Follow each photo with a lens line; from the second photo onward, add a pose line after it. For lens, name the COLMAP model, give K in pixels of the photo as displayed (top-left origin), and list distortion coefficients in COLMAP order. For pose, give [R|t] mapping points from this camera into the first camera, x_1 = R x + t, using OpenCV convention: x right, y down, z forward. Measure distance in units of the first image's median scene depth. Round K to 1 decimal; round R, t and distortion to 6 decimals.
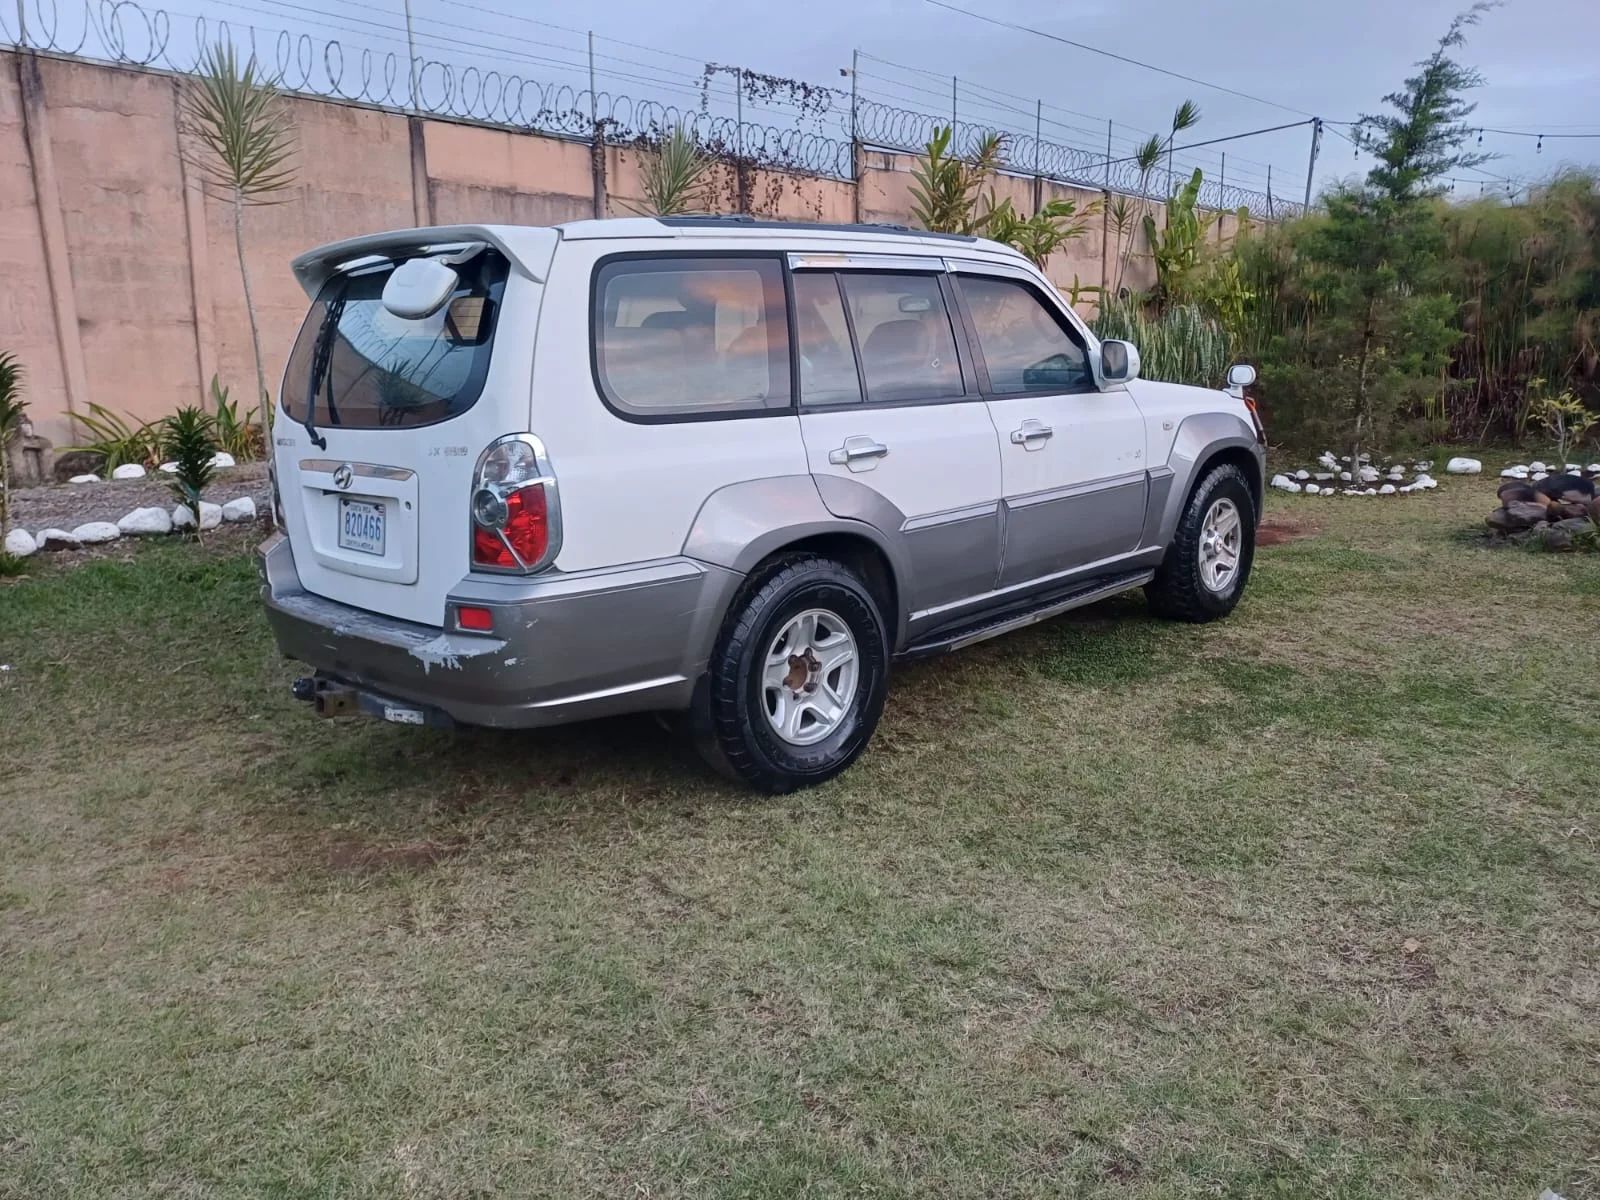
lens RADIAL K [[1220.5, 0, 786.8], [0, 1220.5, 602.9], [0, 0, 1]] dist [0.066913, -0.060963]
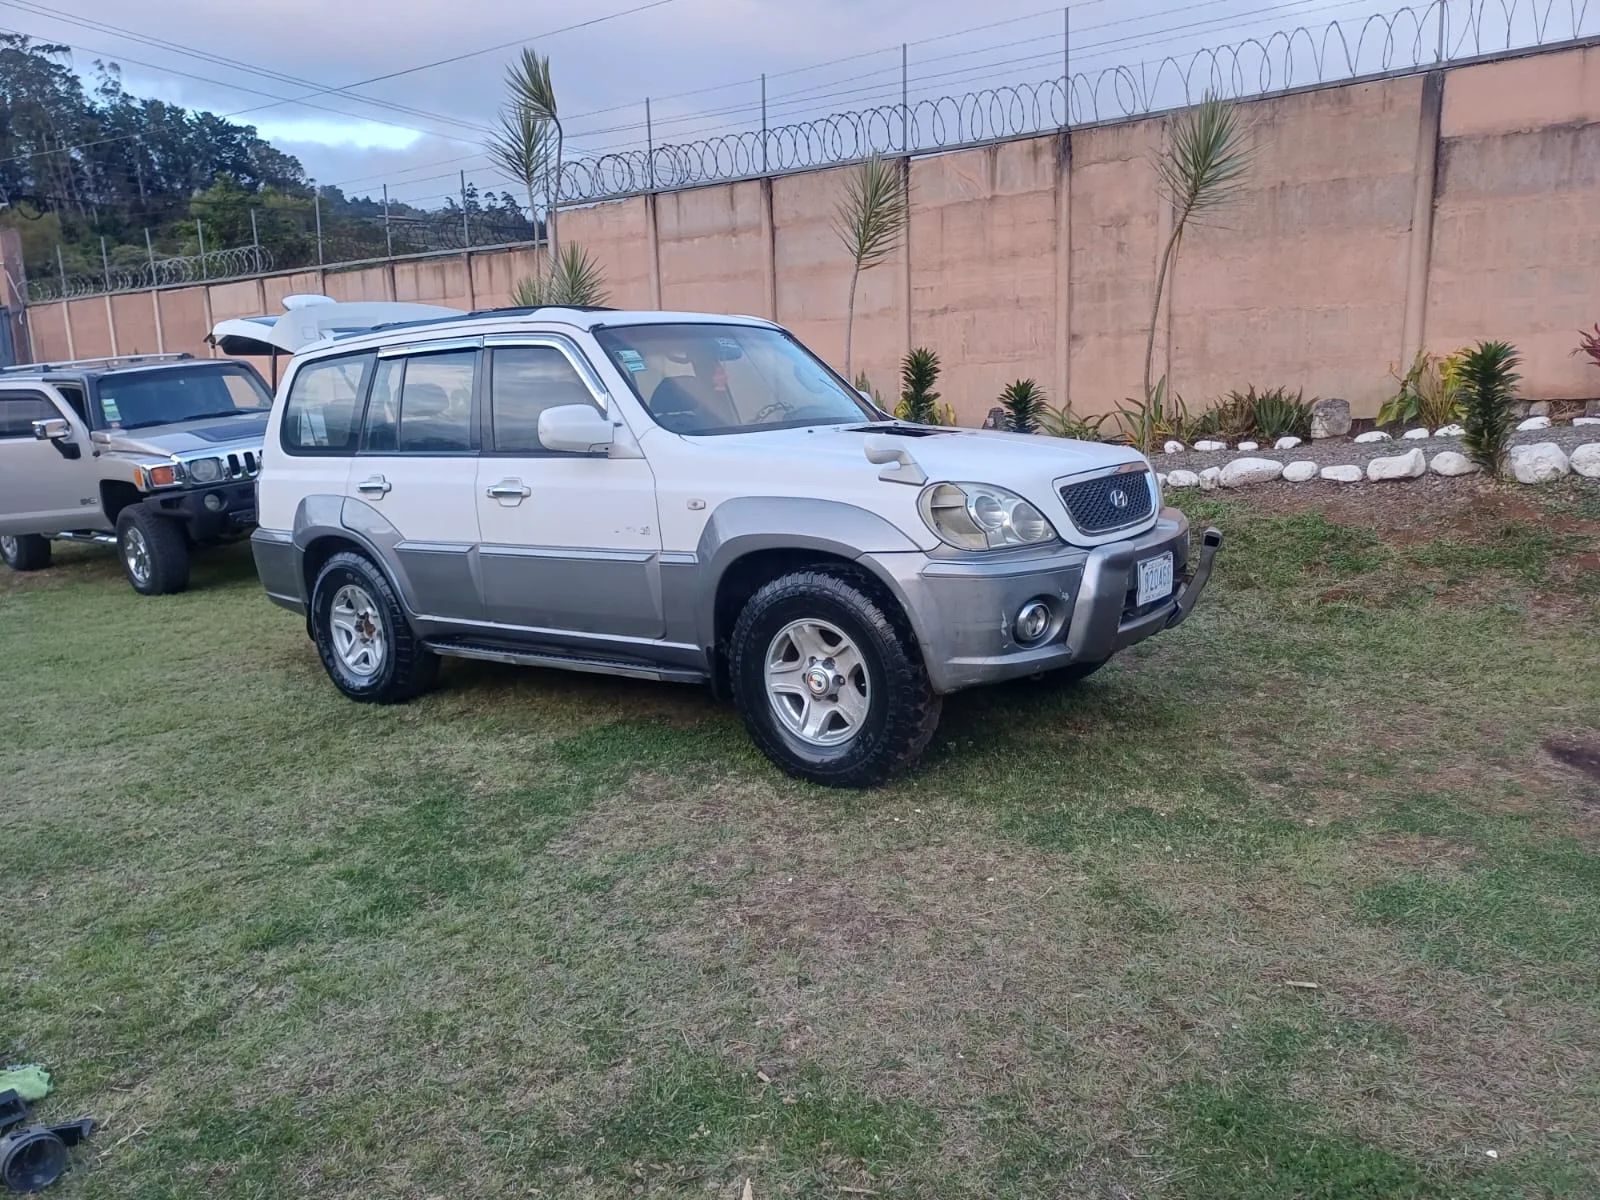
lens RADIAL K [[1220.5, 0, 786.8], [0, 1220.5, 602.9], [0, 0, 1]] dist [0.066913, -0.060963]
pose [[0.092121, 0.195921, -0.976283, 0.683980], [-0.148412, 0.972202, 0.181098, -0.144306], [0.984626, 0.128210, 0.118637, 0.590945]]
